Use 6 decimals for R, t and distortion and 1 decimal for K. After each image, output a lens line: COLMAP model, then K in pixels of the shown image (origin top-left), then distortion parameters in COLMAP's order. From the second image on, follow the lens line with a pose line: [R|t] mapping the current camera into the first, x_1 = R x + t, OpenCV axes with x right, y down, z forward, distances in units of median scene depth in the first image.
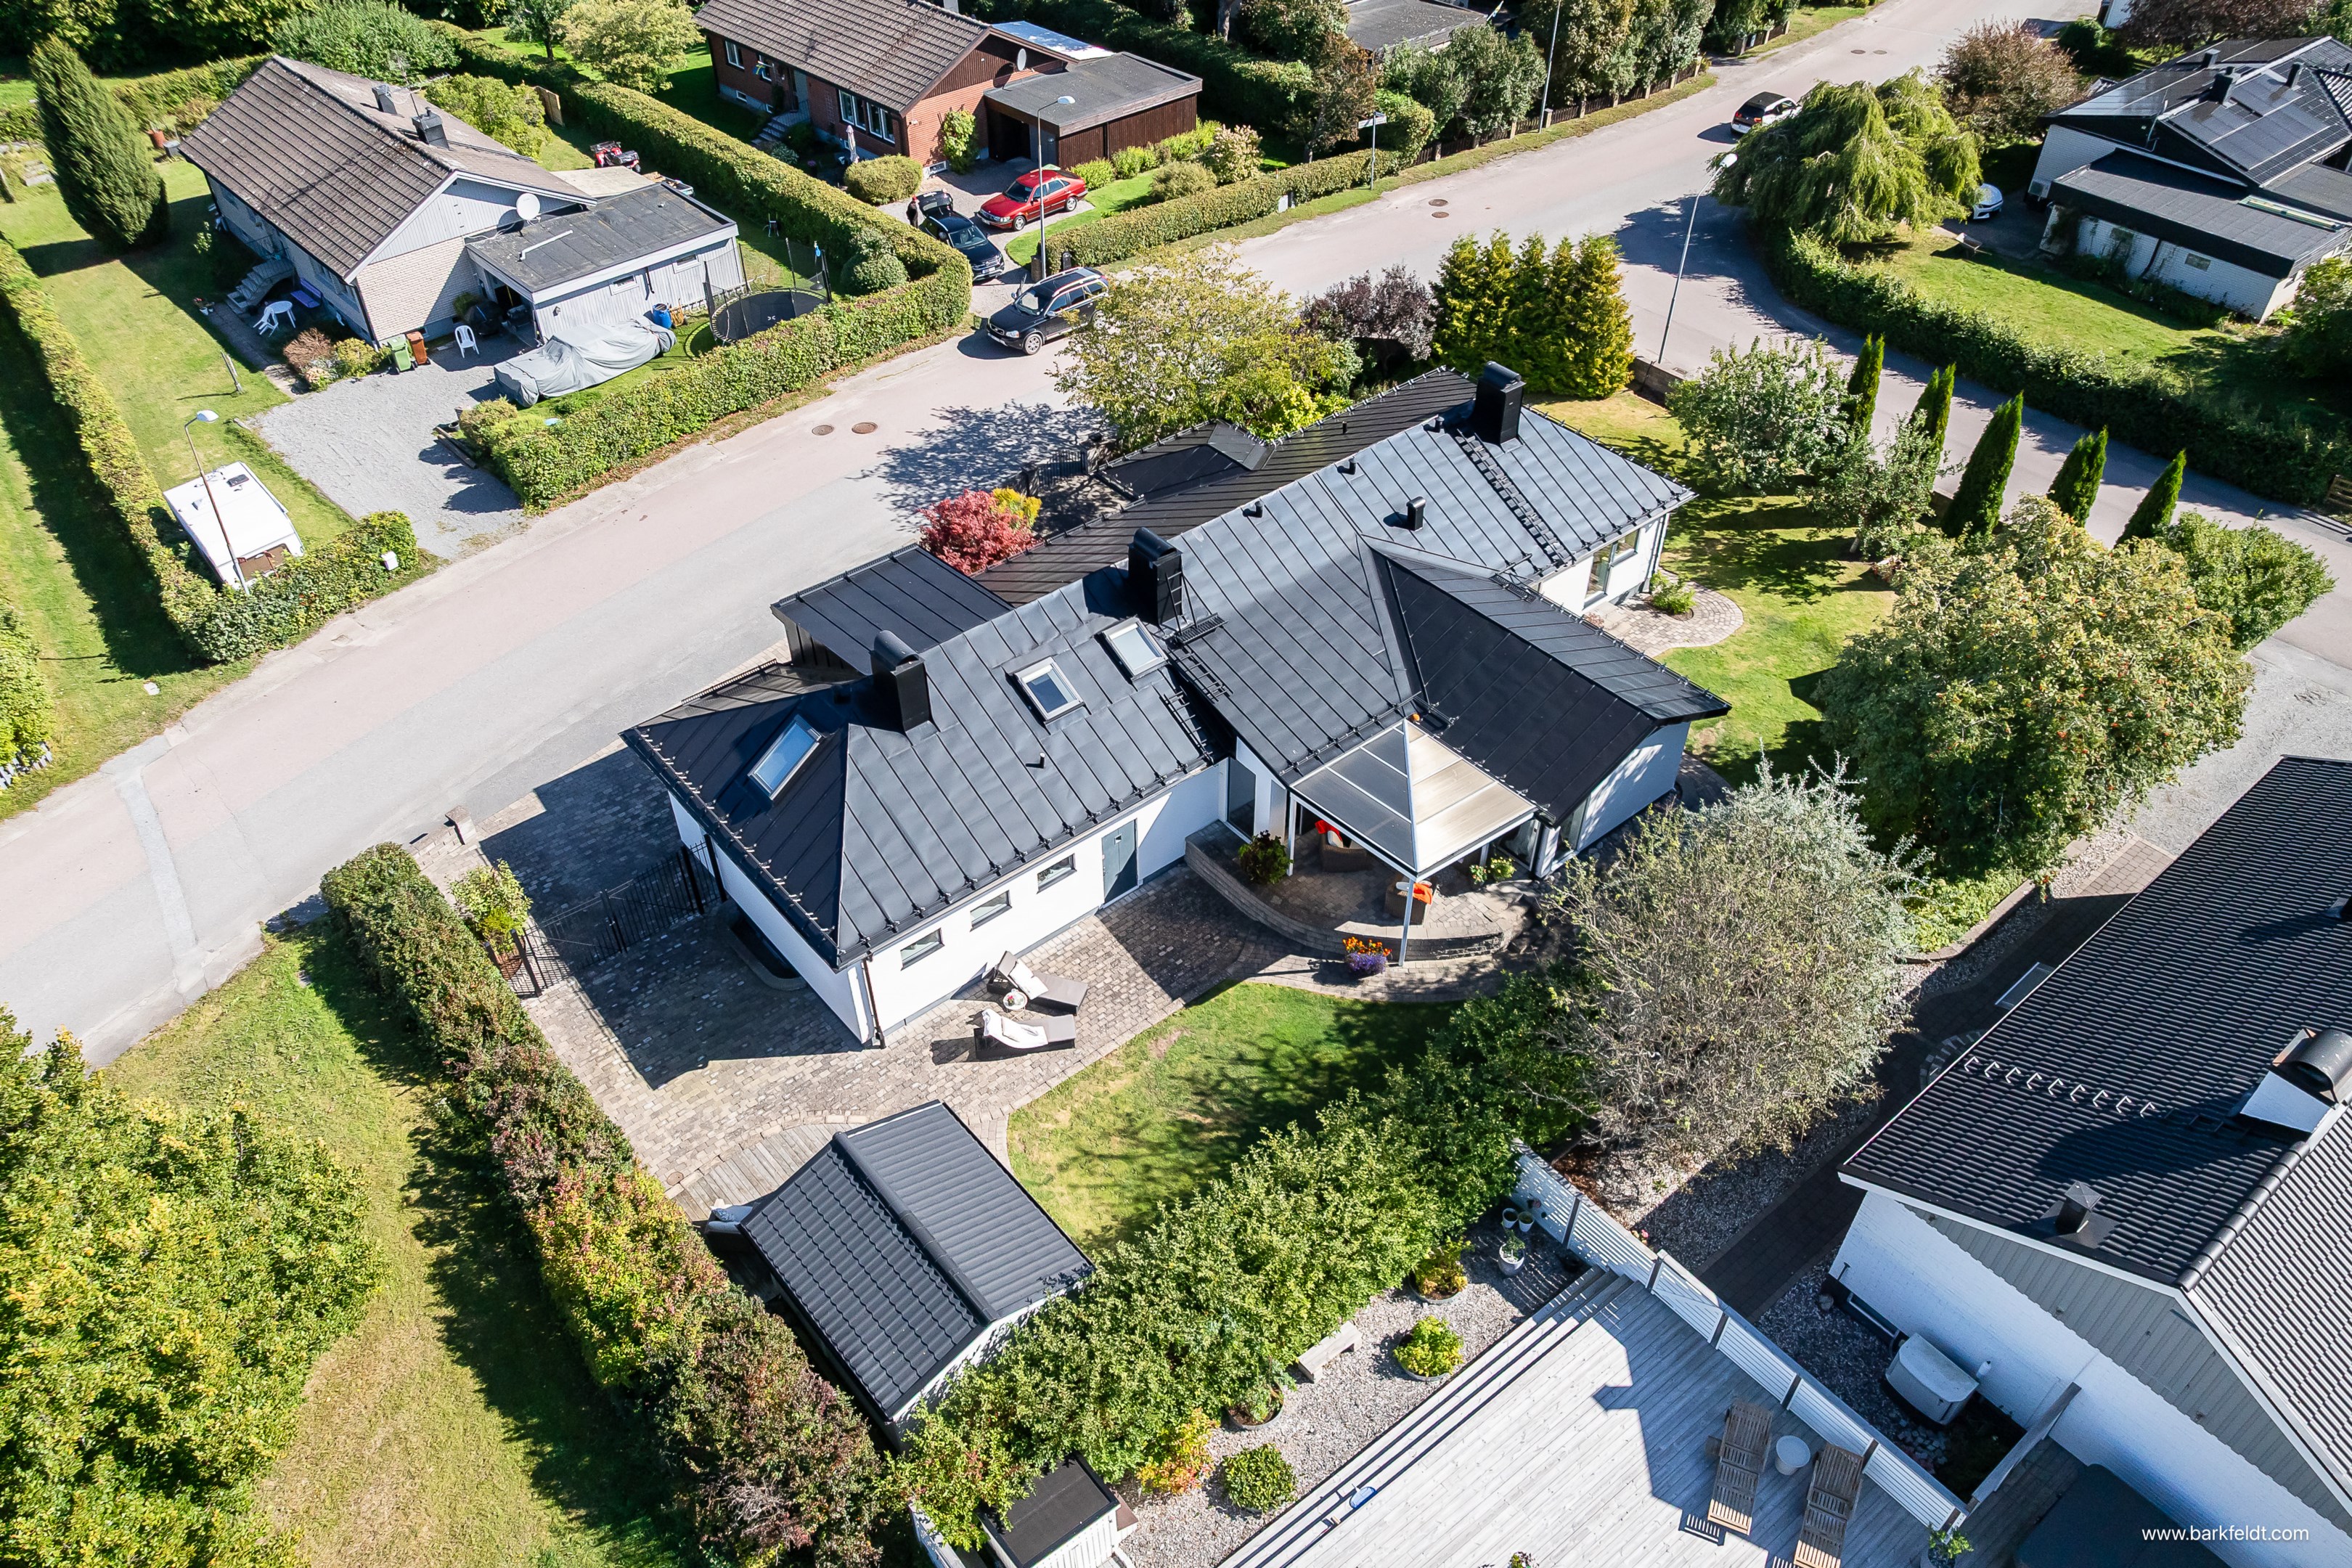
lens RADIAL K [[1681.1, 0, 1176.0], [0, 1681.1, 784.0], [0, 0, 1]] dist [-0.042758, 0.001736]
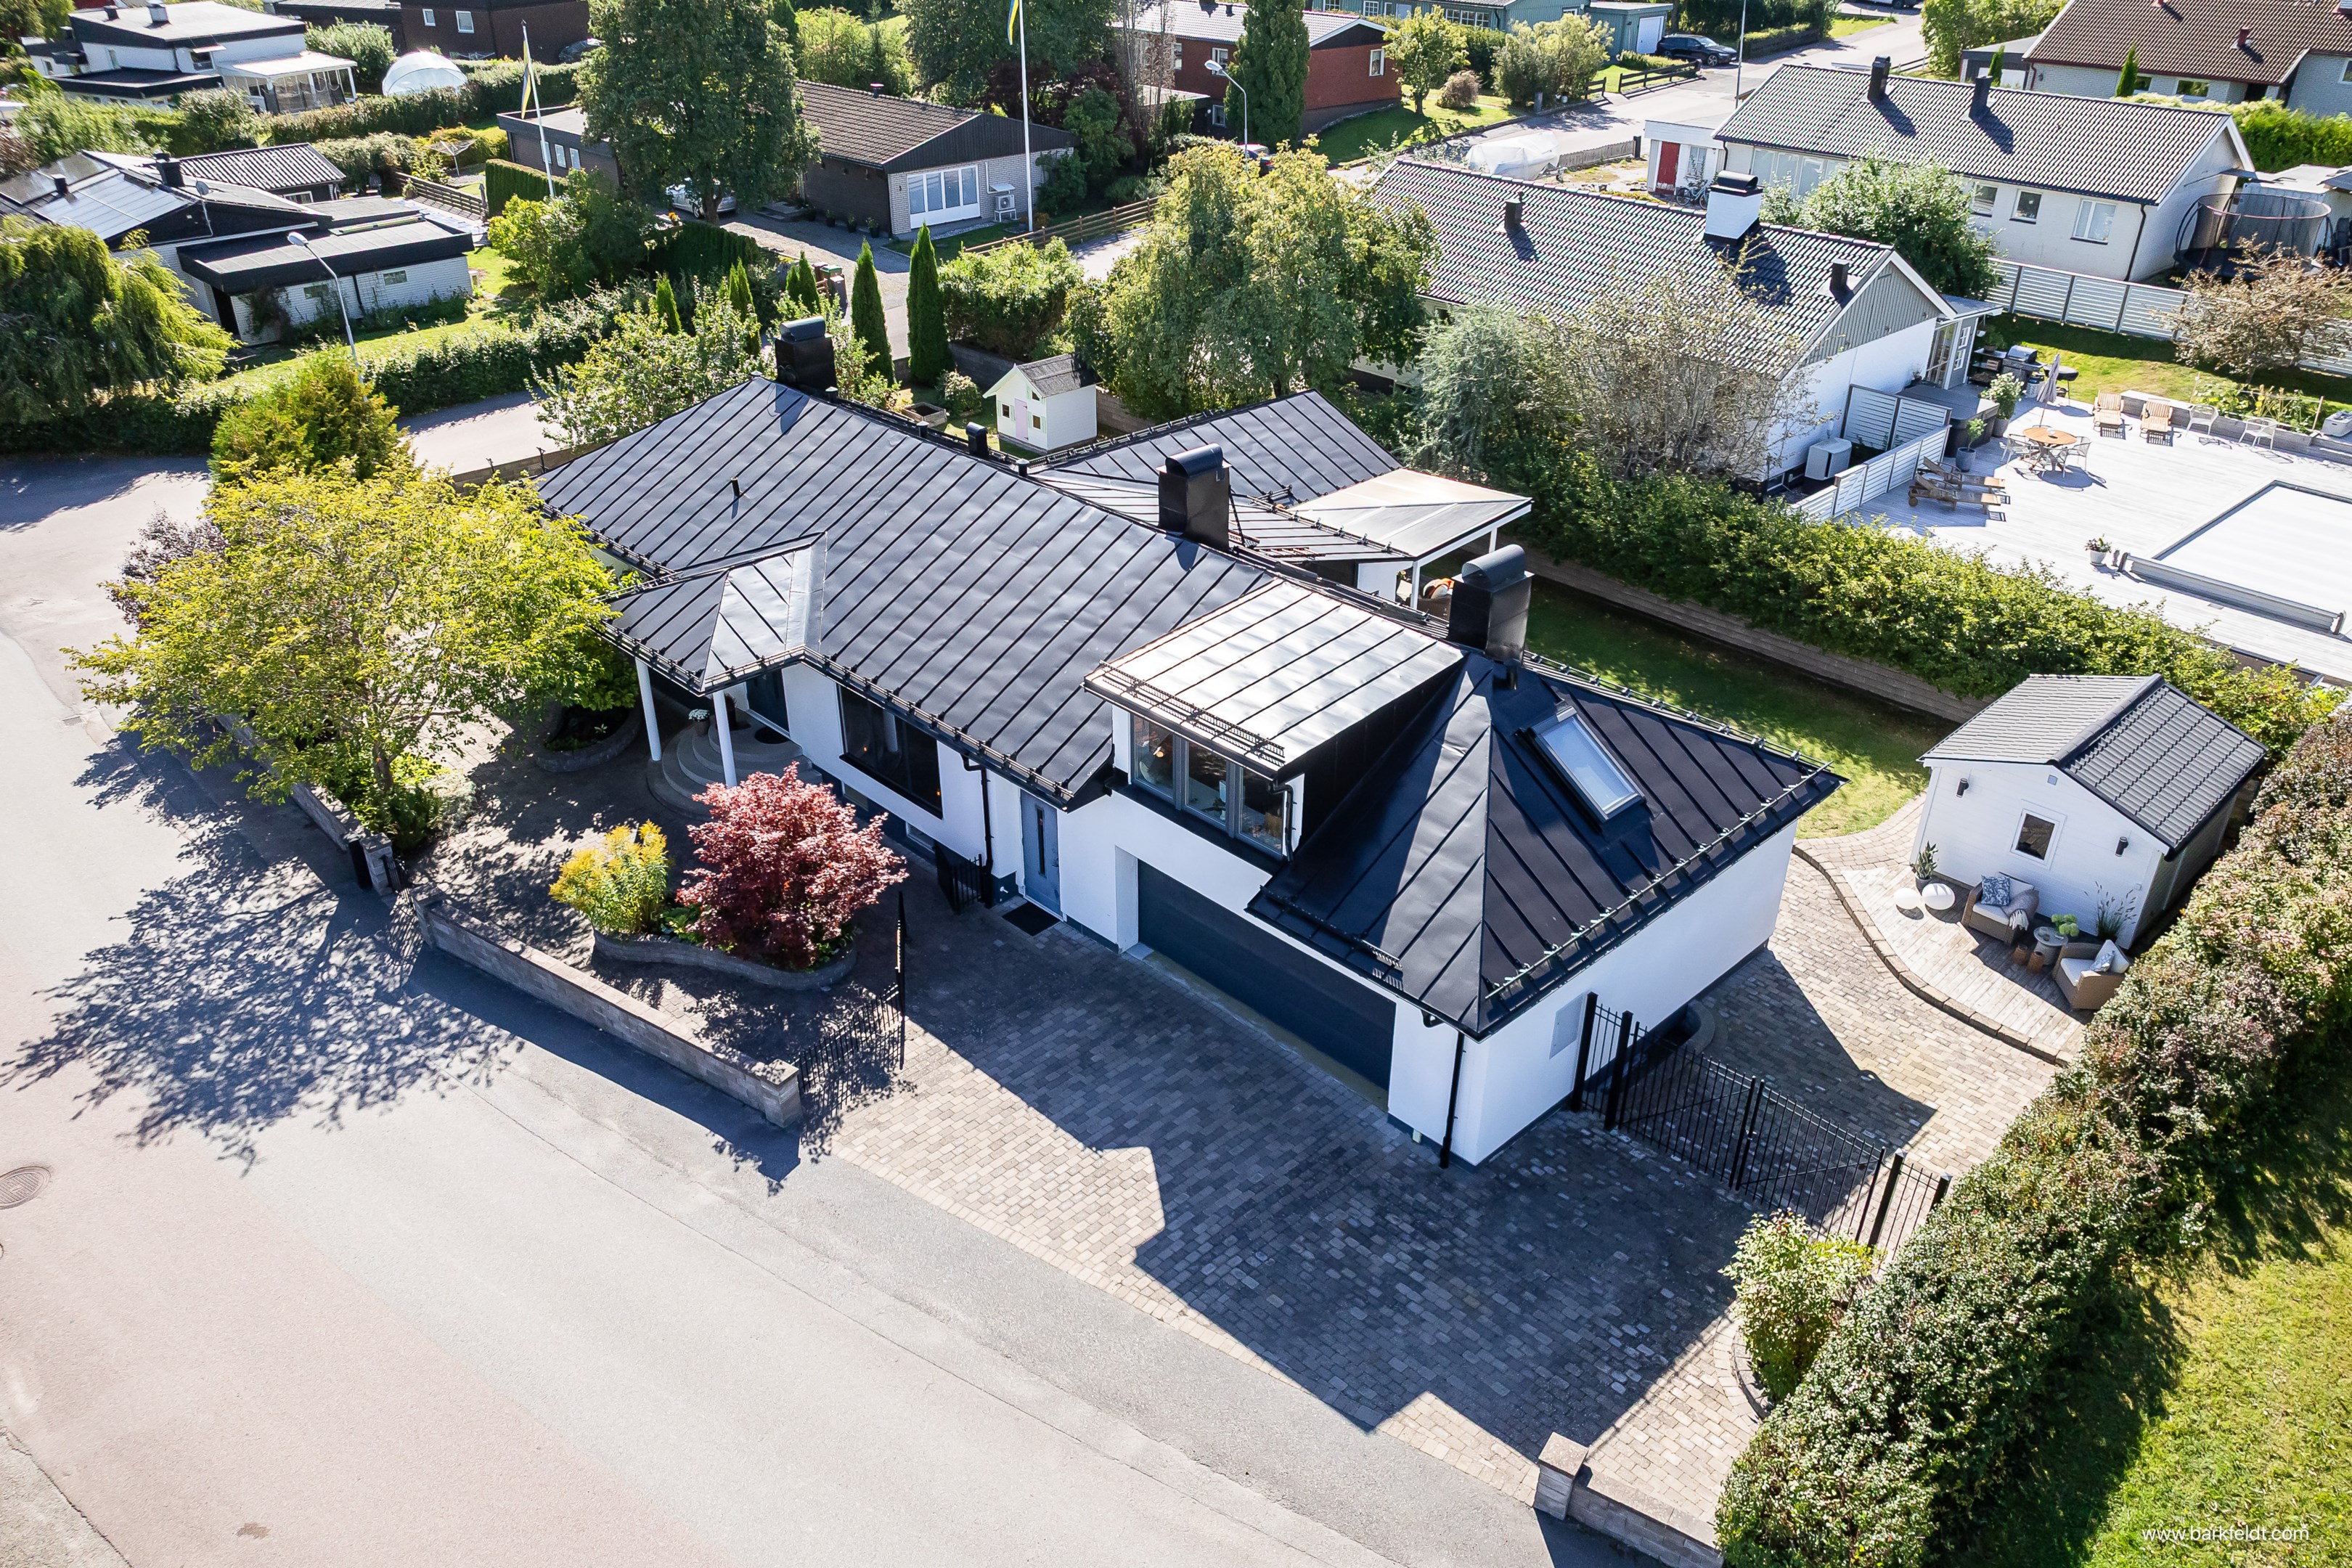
lens RADIAL K [[1711.7, 0, 1194.6], [0, 1711.7, 784.3], [0, 0, 1]] dist [-0.033901, -0.004142]
pose [[-0.079474, -0.486667, 0.869965, -0.529029], [0.654093, 0.633112, 0.413922, -0.255454], [-0.752227, 0.601934, 0.268010, 0.601941]]
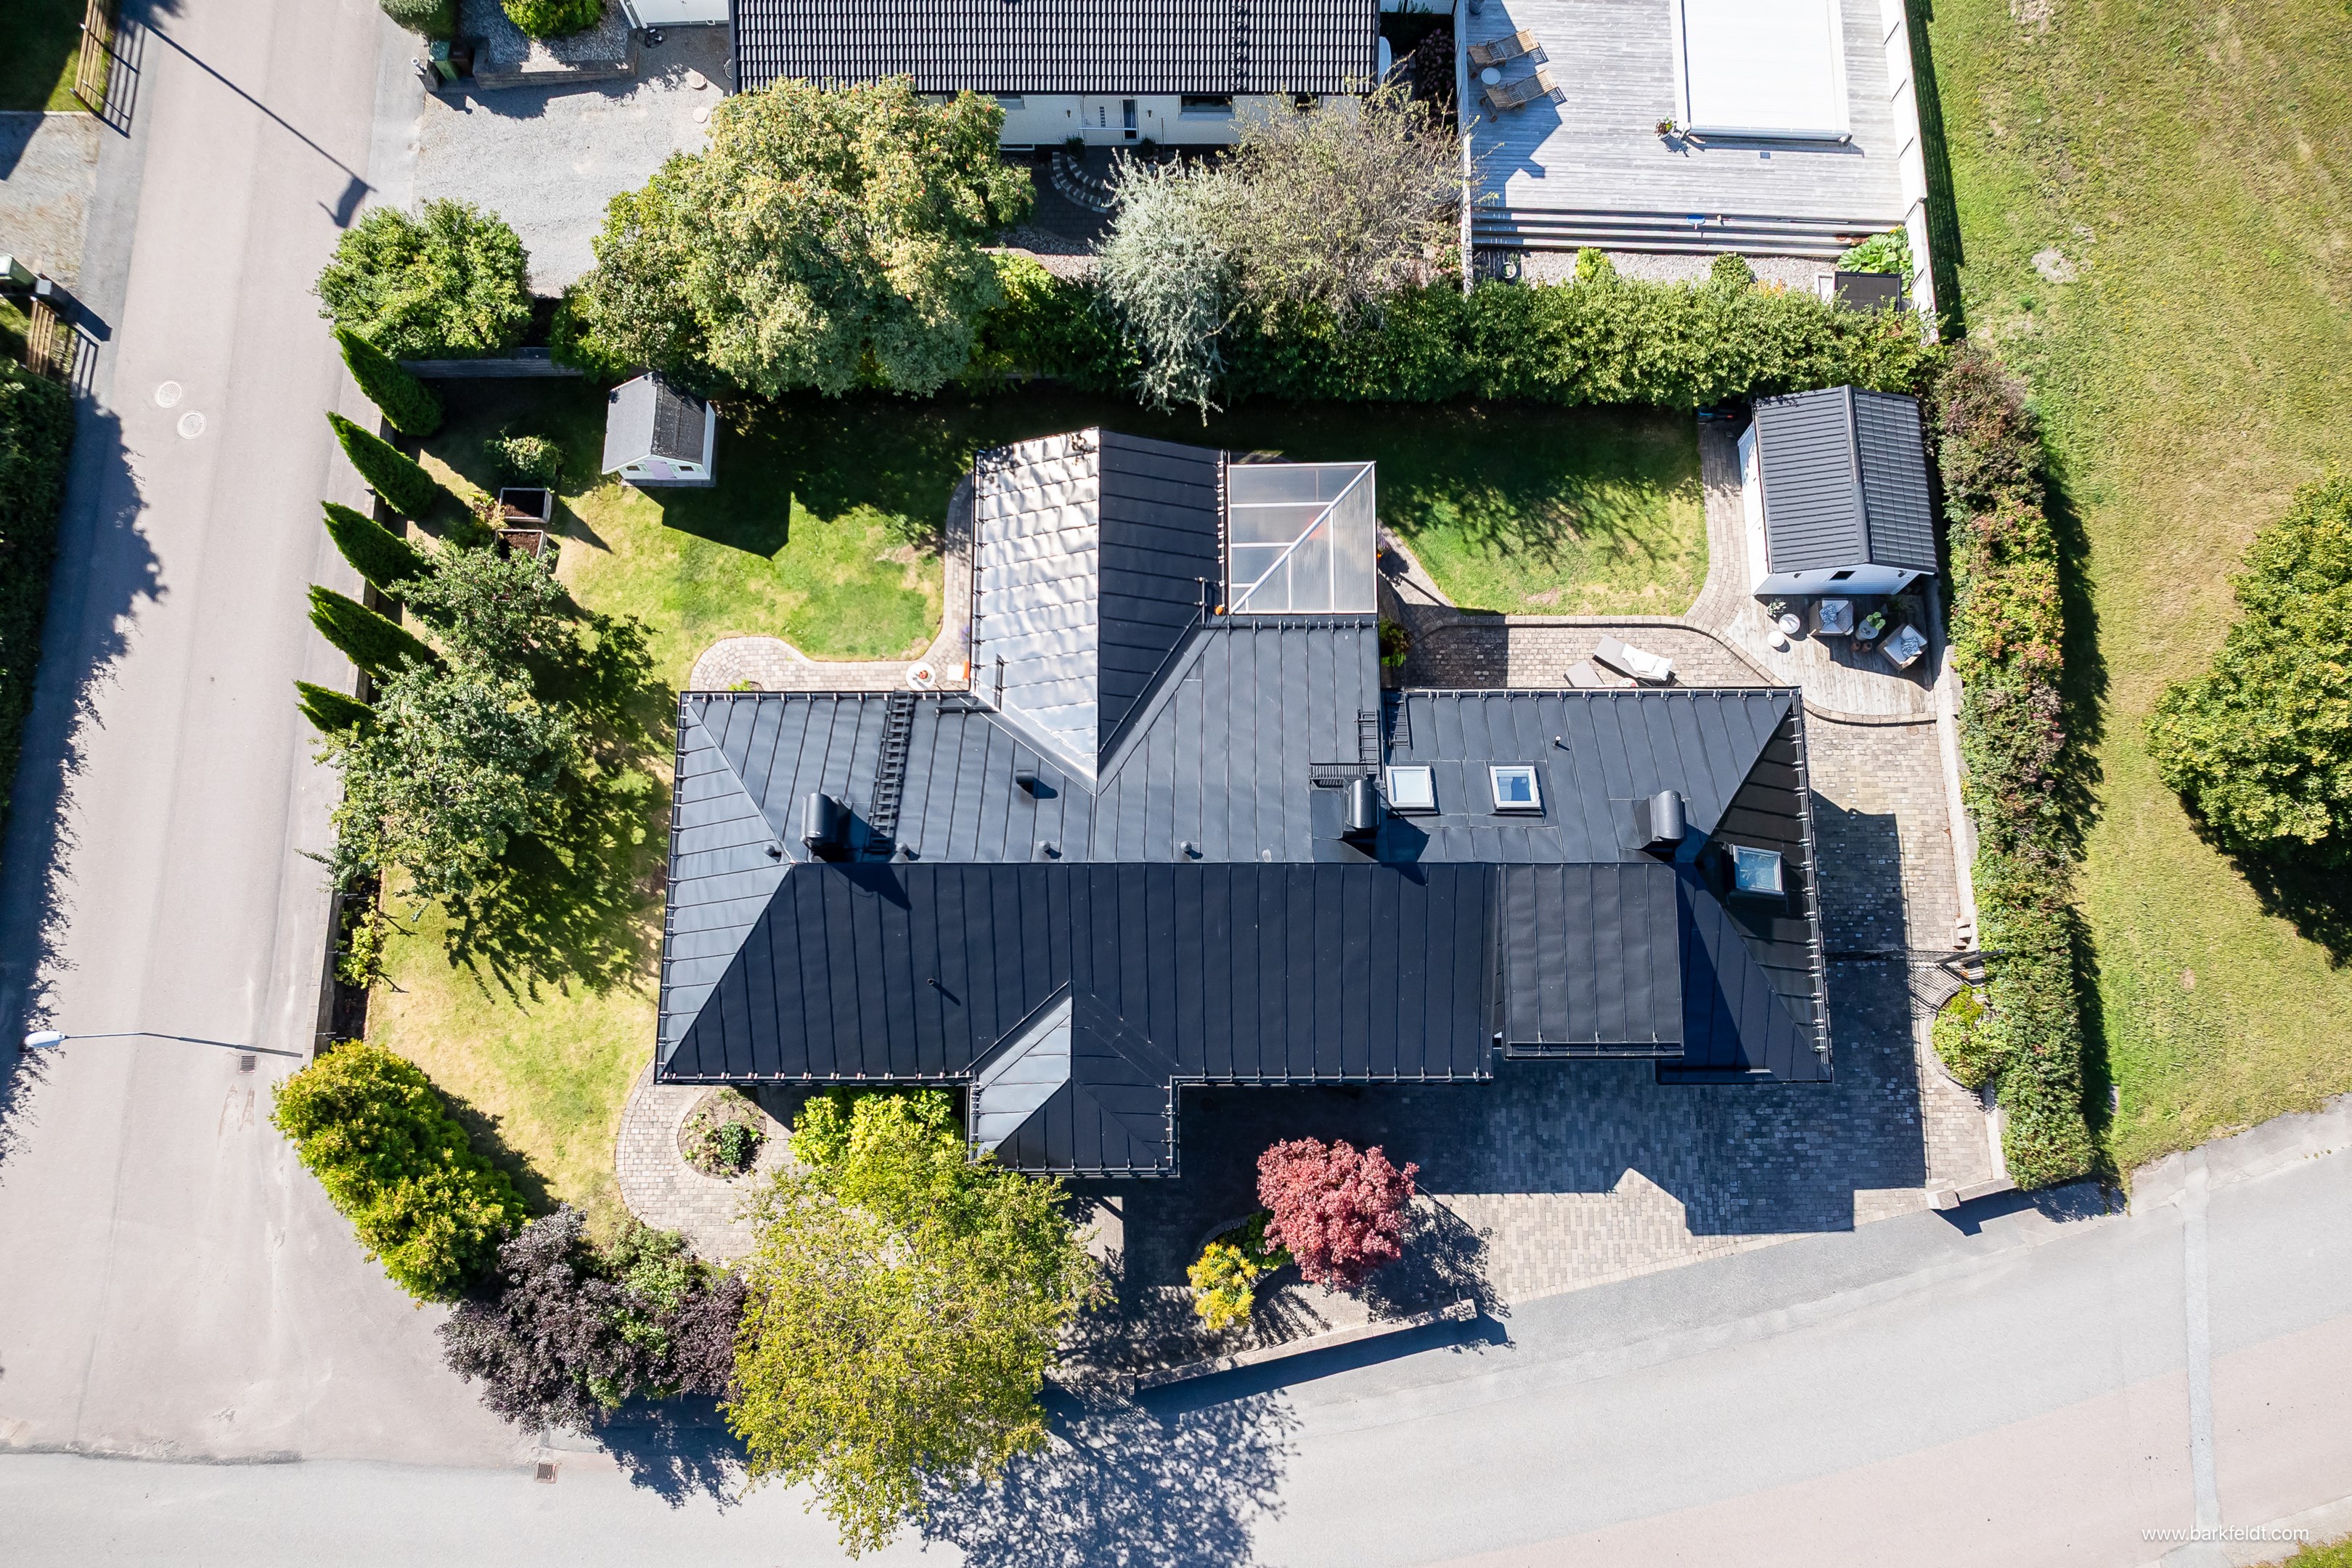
lens RADIAL K [[1681.1, 0, 1176.0], [0, 1681.1, 784.0], [0, 0, 1]] dist [-0.042758, 0.001736]
pose [[-0.768643, -0.620073, 0.157157, -0.050188], [0.431084, -0.320604, 0.843433, -0.681948], [-0.472605, 0.716046, 0.513734, 0.374795]]
